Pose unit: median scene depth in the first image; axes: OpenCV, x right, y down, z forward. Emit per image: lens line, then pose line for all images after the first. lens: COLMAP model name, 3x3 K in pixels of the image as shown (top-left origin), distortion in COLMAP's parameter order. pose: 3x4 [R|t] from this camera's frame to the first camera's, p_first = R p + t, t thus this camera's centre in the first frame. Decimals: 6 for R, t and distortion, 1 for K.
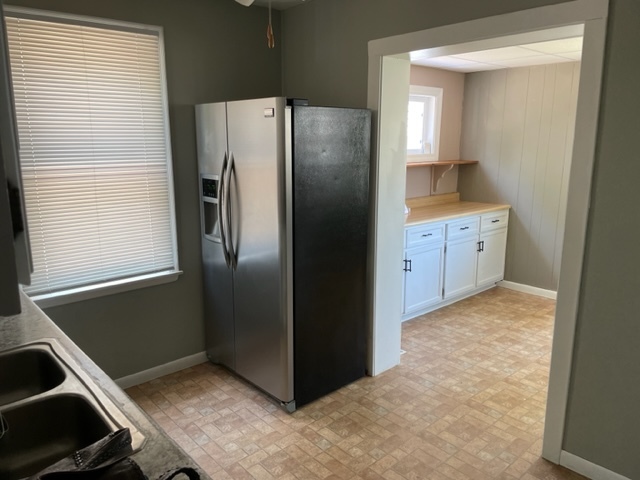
lens RADIAL K [[484.3, 0, 324.2], [0, 484.3, 237.7], [0, 0, 1]] dist [0.099073, -0.138060]
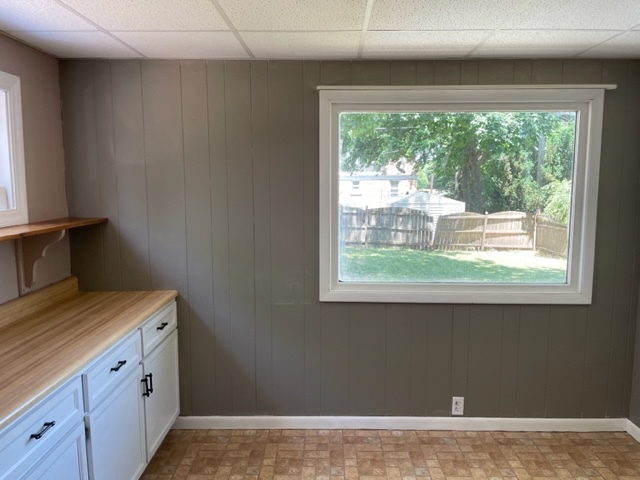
lens RADIAL K [[484.3, 0, 324.2], [0, 484.3, 237.7], [0, 0, 1]] dist [0.099073, -0.138060]
pose [[0.686271, -0.086897, 0.722136, 0.080848], [0.145180, 0.989224, -0.018933, -0.091757], [-0.712709, 0.117833, 0.691492, 0.455832]]
